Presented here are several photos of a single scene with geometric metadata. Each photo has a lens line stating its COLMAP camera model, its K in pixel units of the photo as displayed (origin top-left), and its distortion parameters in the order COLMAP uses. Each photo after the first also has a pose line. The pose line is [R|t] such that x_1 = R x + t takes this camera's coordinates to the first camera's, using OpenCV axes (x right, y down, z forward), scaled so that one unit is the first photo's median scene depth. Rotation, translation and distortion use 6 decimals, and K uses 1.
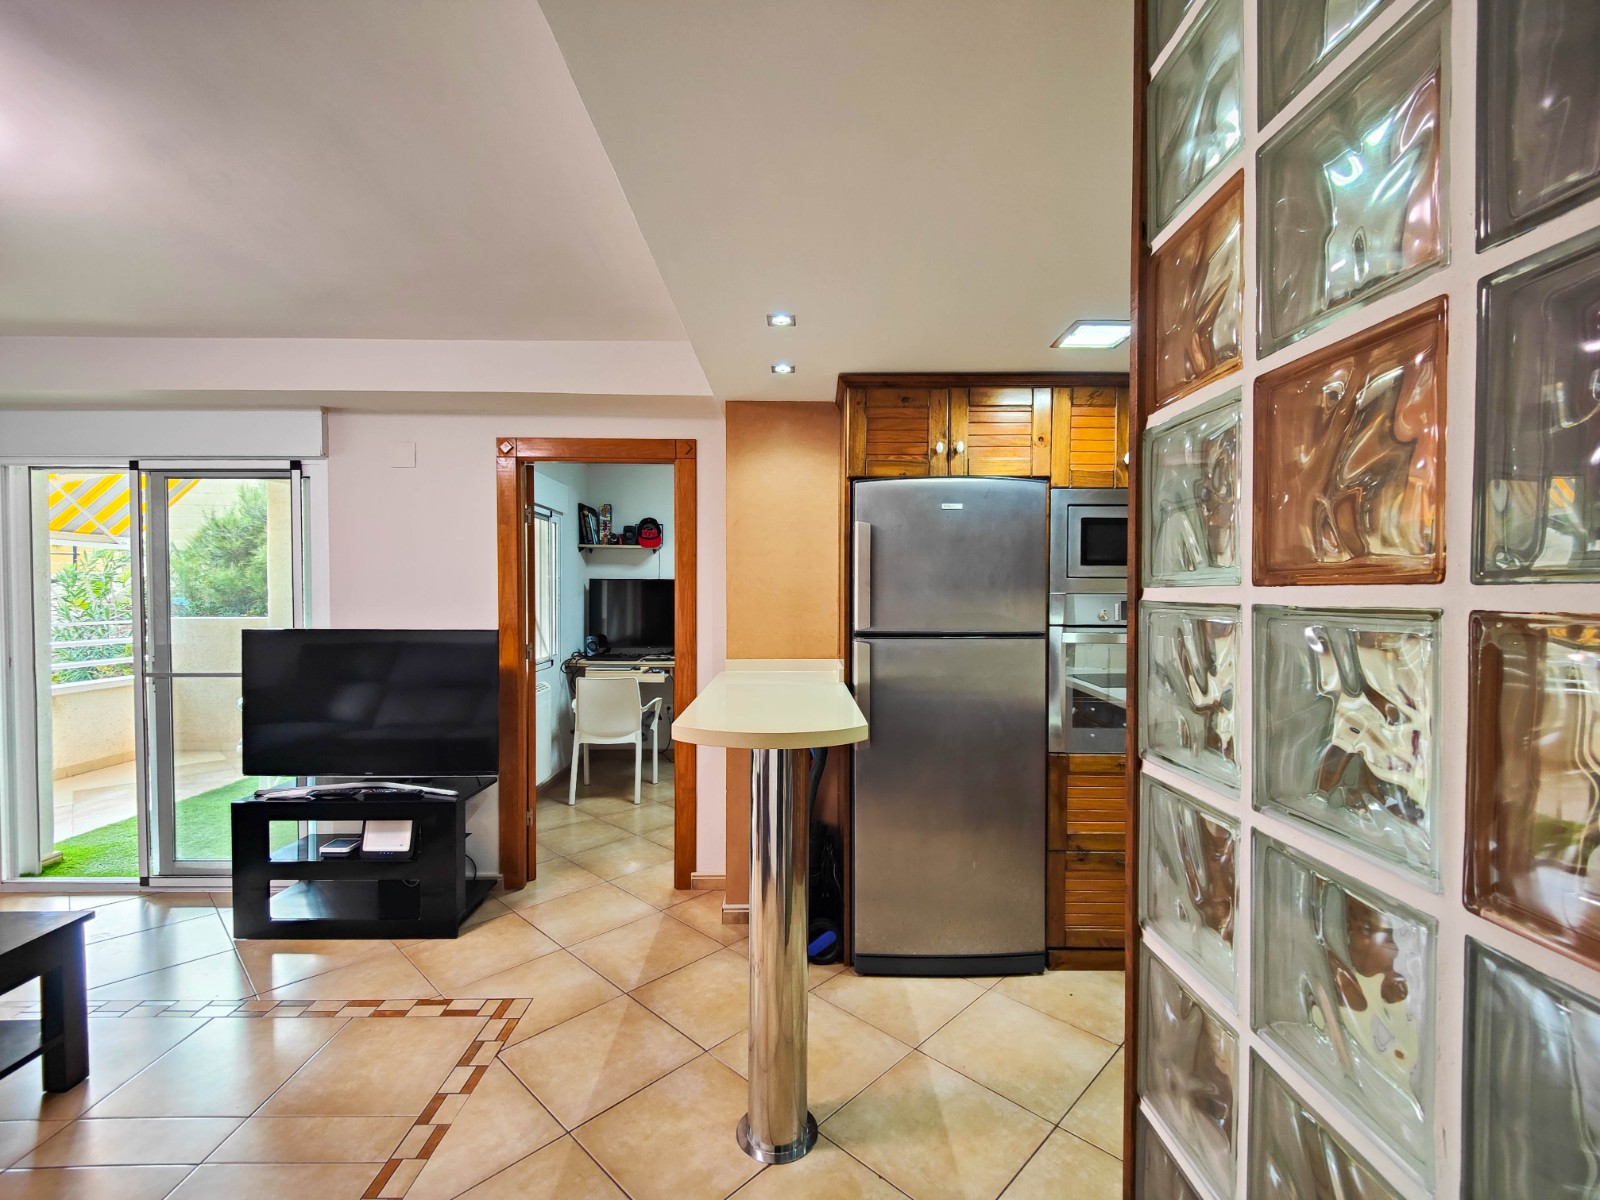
lens RADIAL K [[701.7, 0, 806.8], [0, 701.7, 606.9], [0, 0, 1]] dist [0.023050, -0.019702]
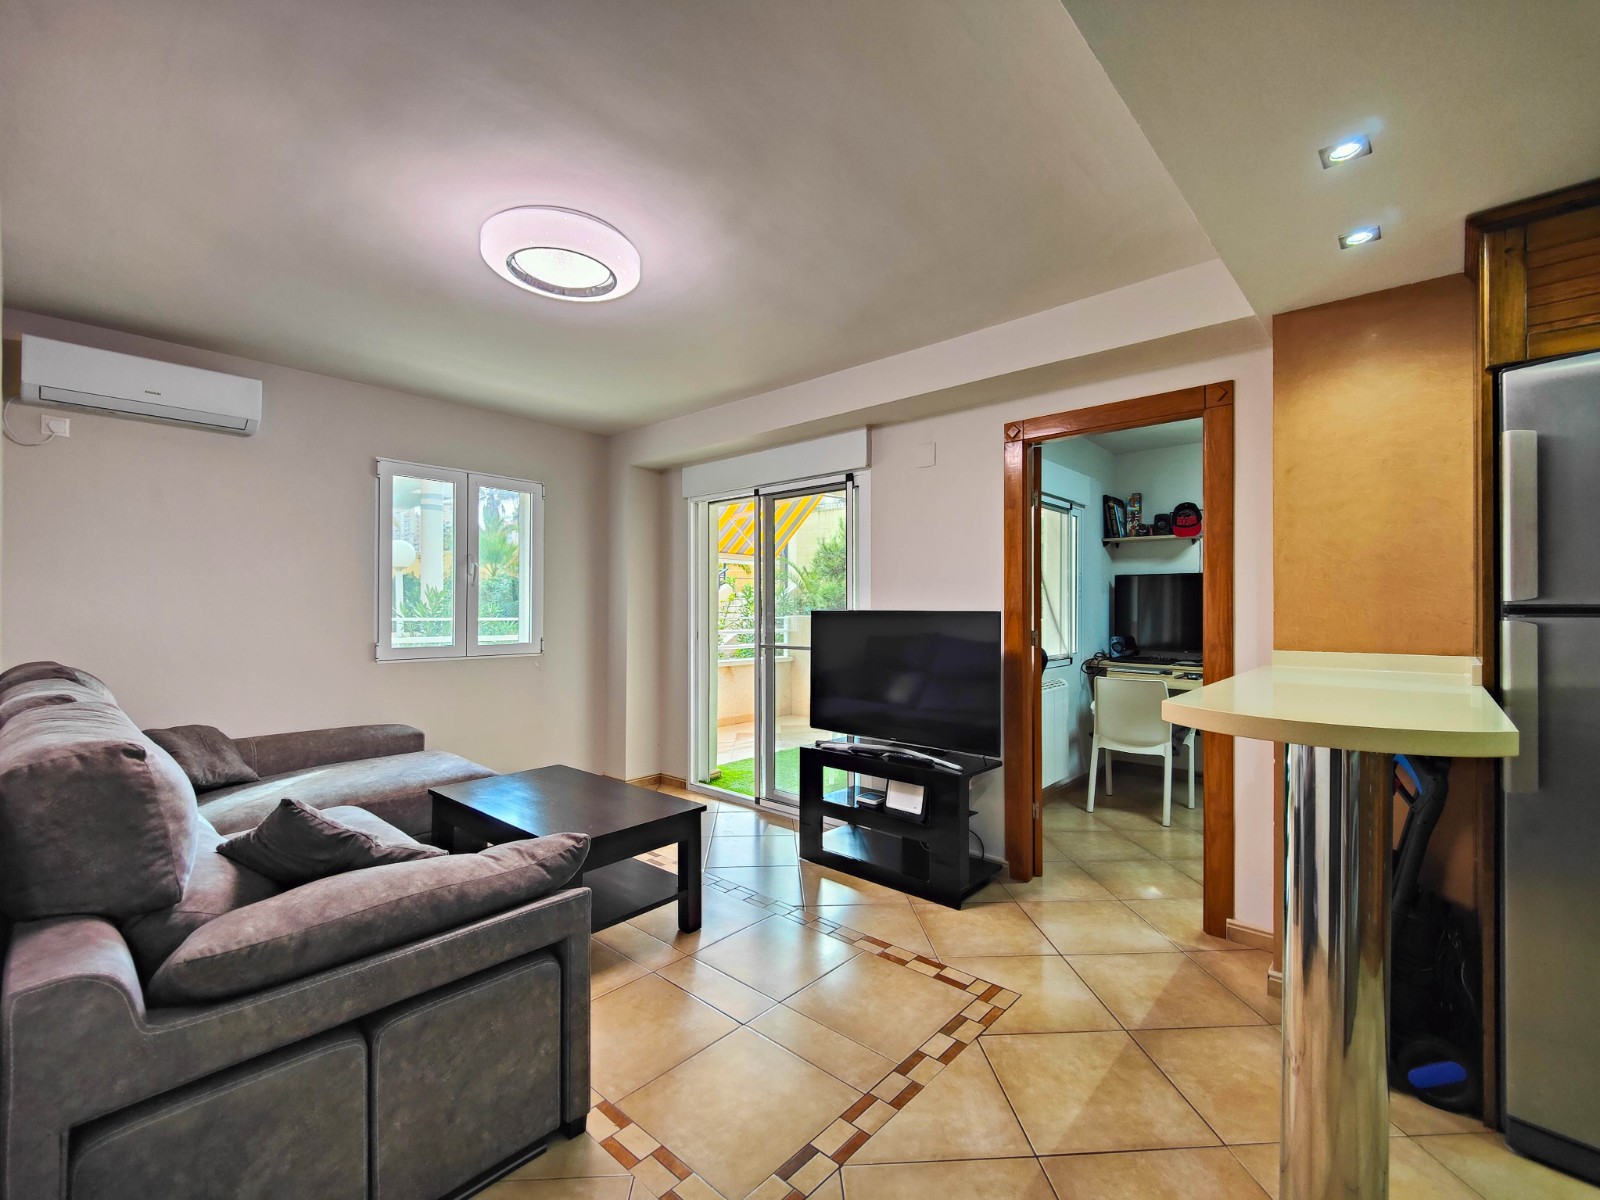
lens RADIAL K [[690.1, 0, 809.3], [0, 690.1, 607.5], [0, 0, 1]] dist [0.019094, -0.016109]
pose [[0.736905, -0.003541, -0.675987, 0.023379], [-0.012967, 0.999728, -0.019372, 0.047580], [0.675872, 0.023041, 0.736658, 0.092306]]
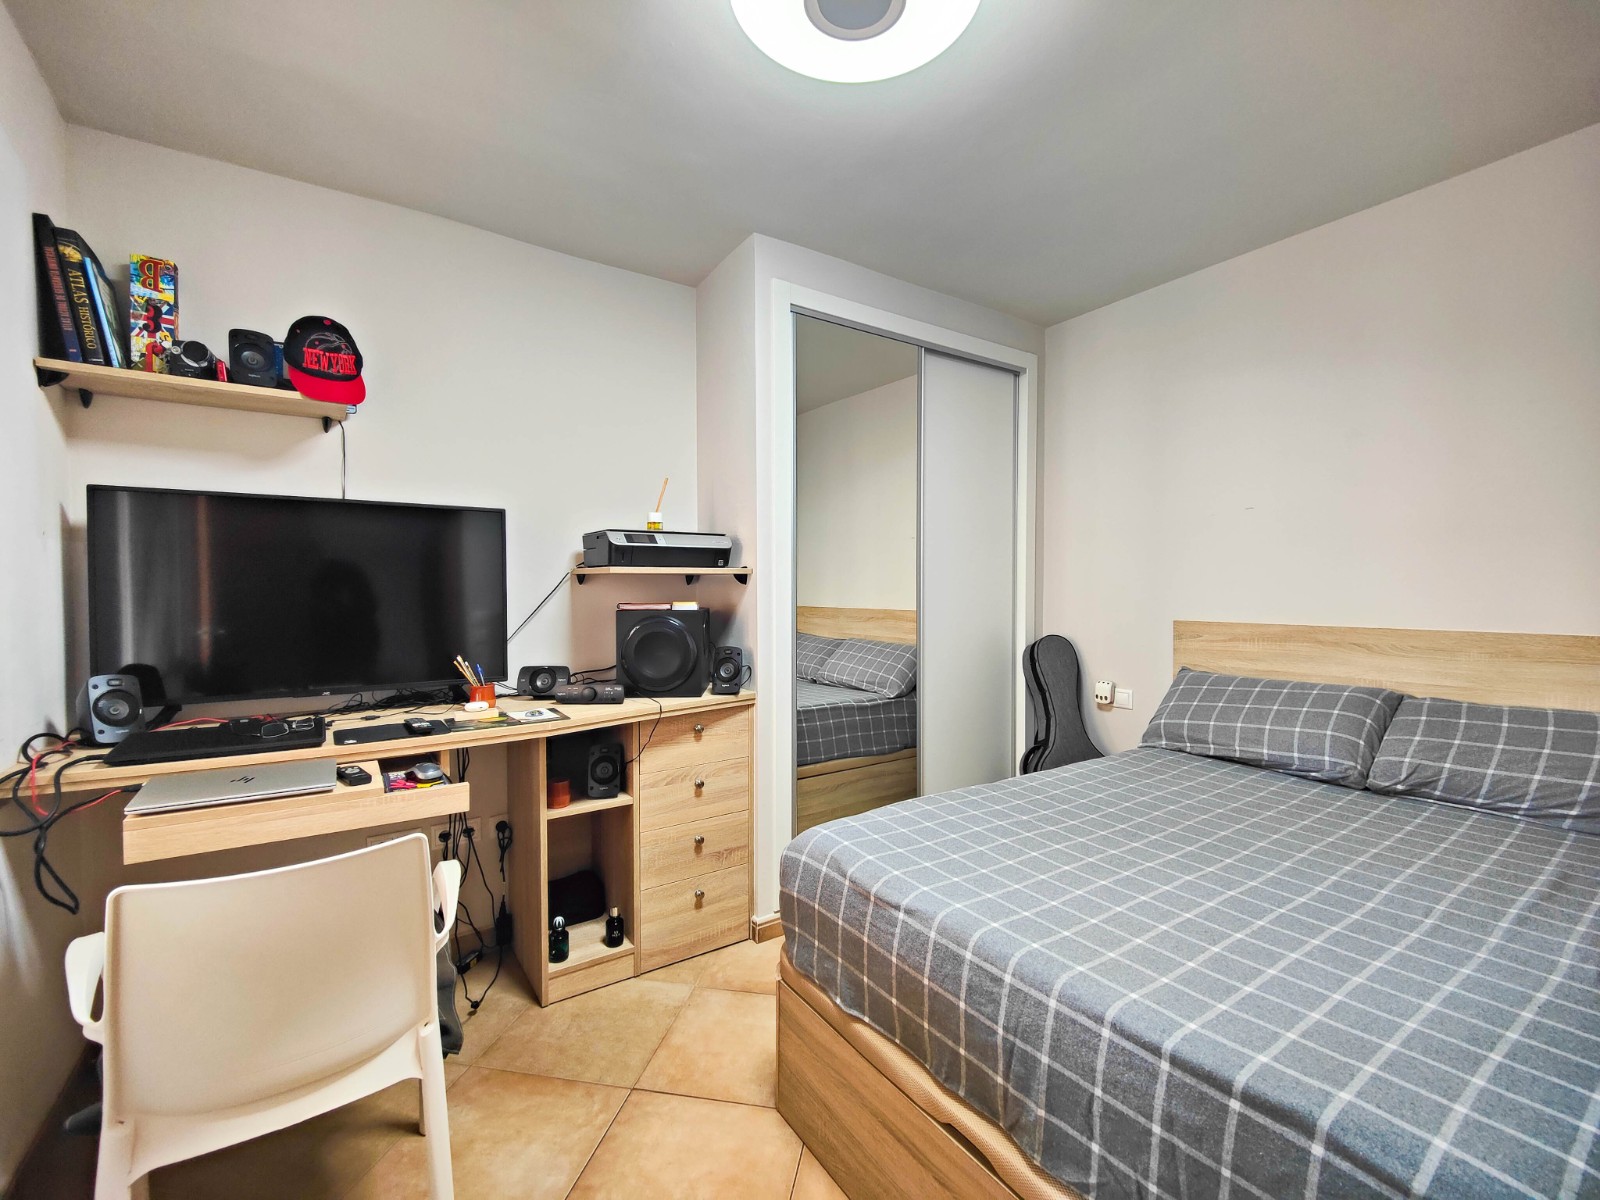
lens RADIAL K [[704.2, 0, 804.4], [0, 704.2, 604.3], [0, 0, 1]] dist [0.036576, -0.028290]
pose [[0.833740, -0.020038, 0.551793, -0.408879], [0.014546, 0.999792, 0.014328, 0.021515], [-0.551965, -0.003920, 0.833858, 1.060069]]
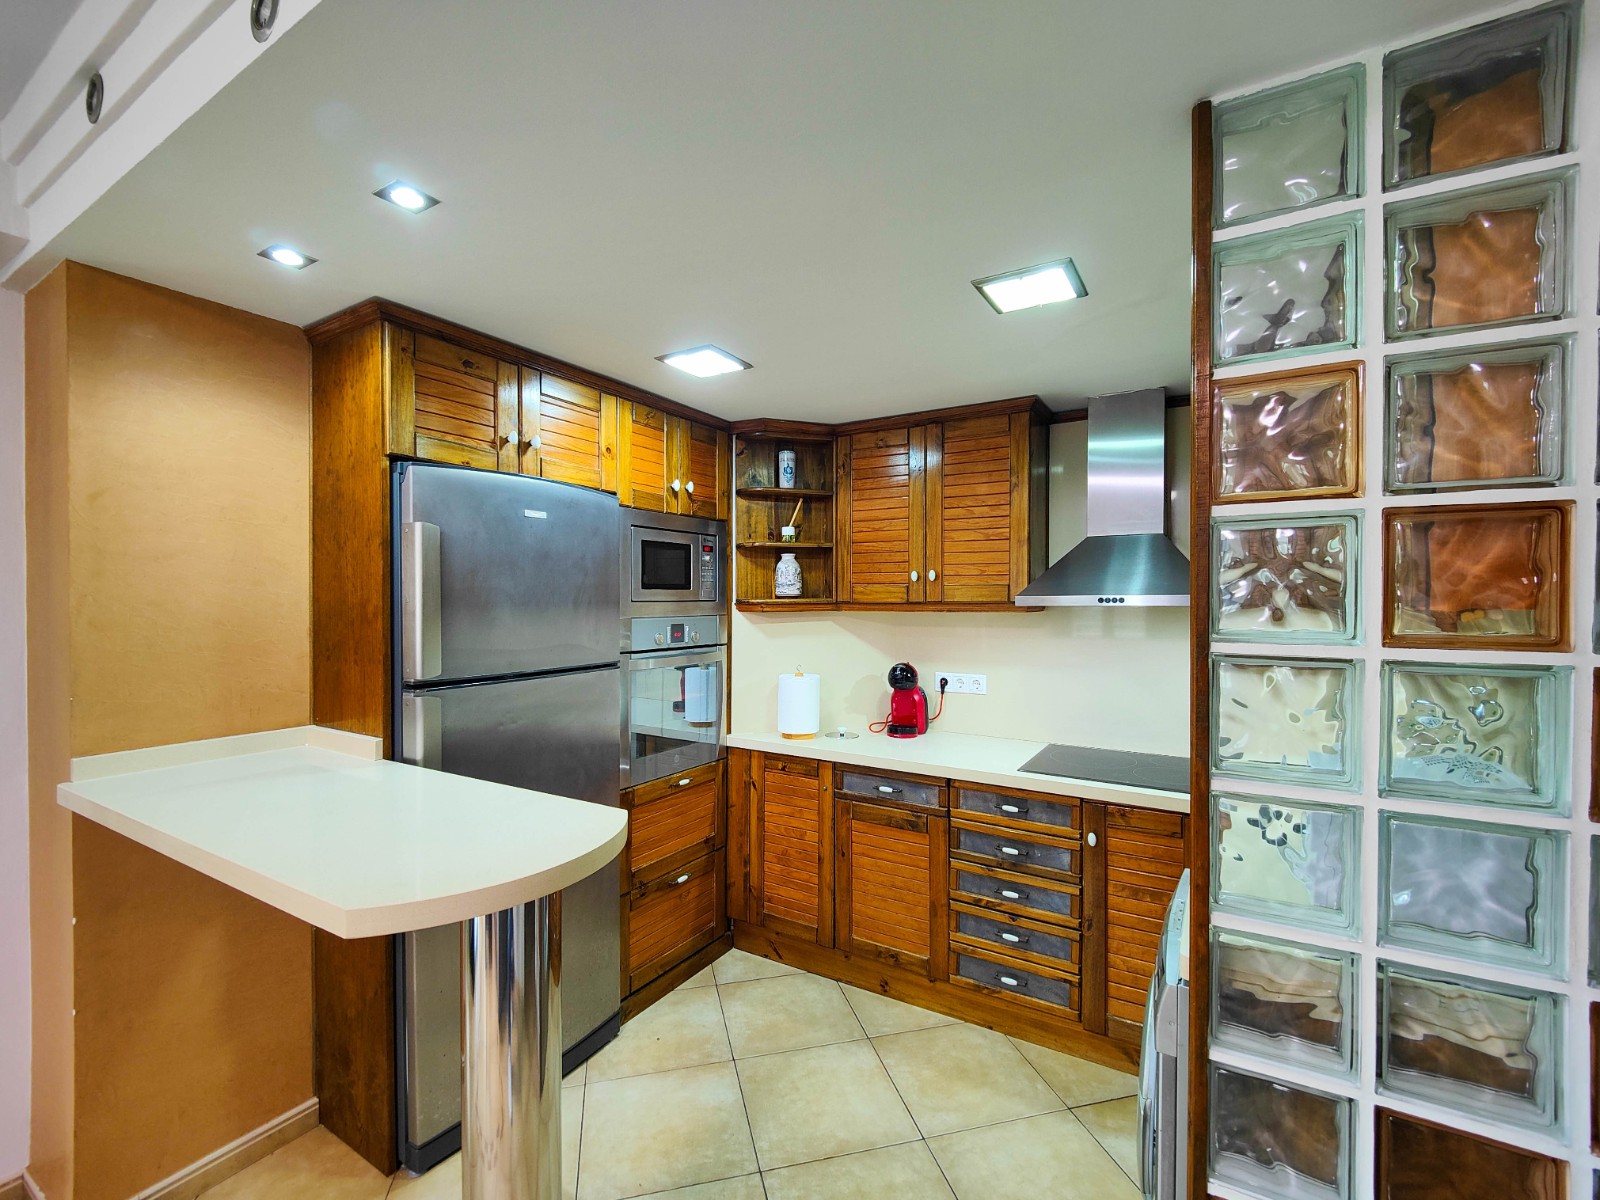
lens RADIAL K [[701.7, 0, 806.8], [0, 701.7, 606.9], [0, 0, 1]] dist [0.023050, -0.019702]
pose [[0.526639, -0.010007, 0.850030, -0.258010], [0.014925, 0.999885, 0.002525, -0.027966], [-0.849958, 0.011357, 0.526728, 0.253321]]
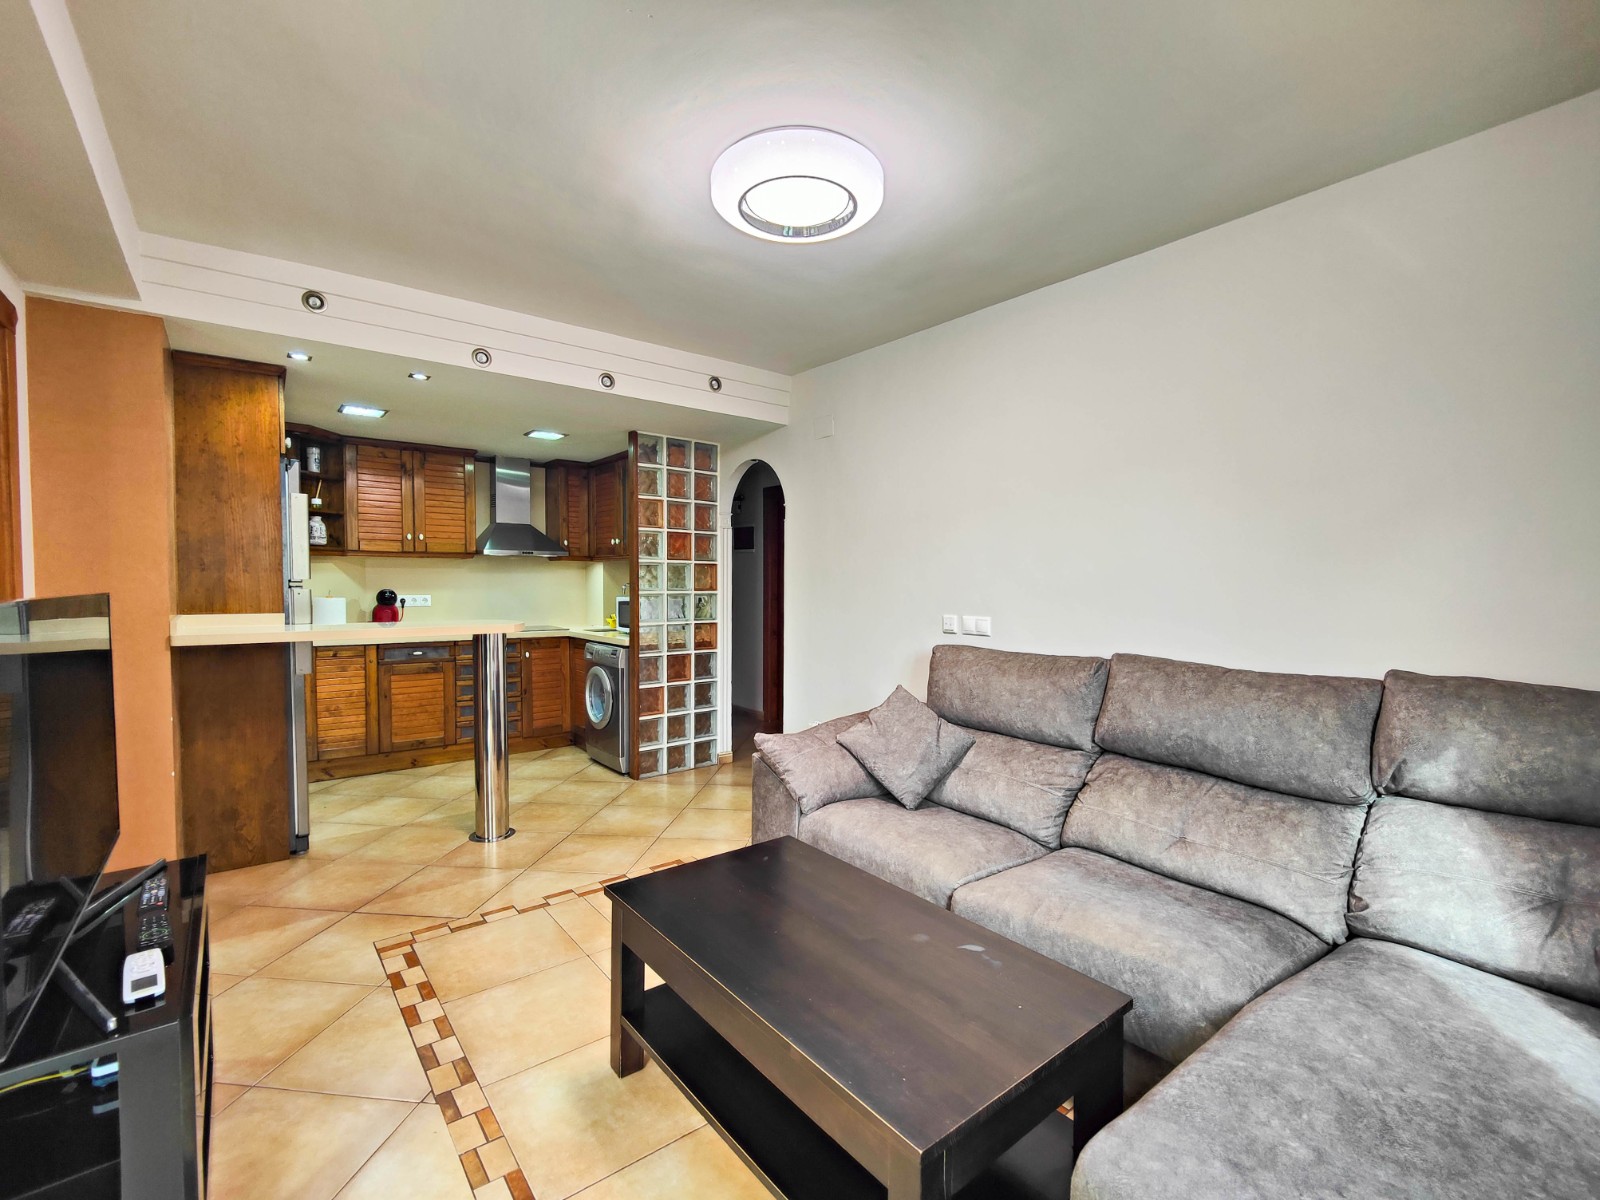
lens RADIAL K [[711.3, 0, 808.0], [0, 711.3, 606.6], [0, 0, 1]] dist [0.037523, -0.027092]
pose [[-0.606119, -0.036114, 0.794554, -1.232601], [0.006991, 0.998688, 0.050726, 0.017464], [-0.795344, 0.036301, -0.605071, 0.870296]]
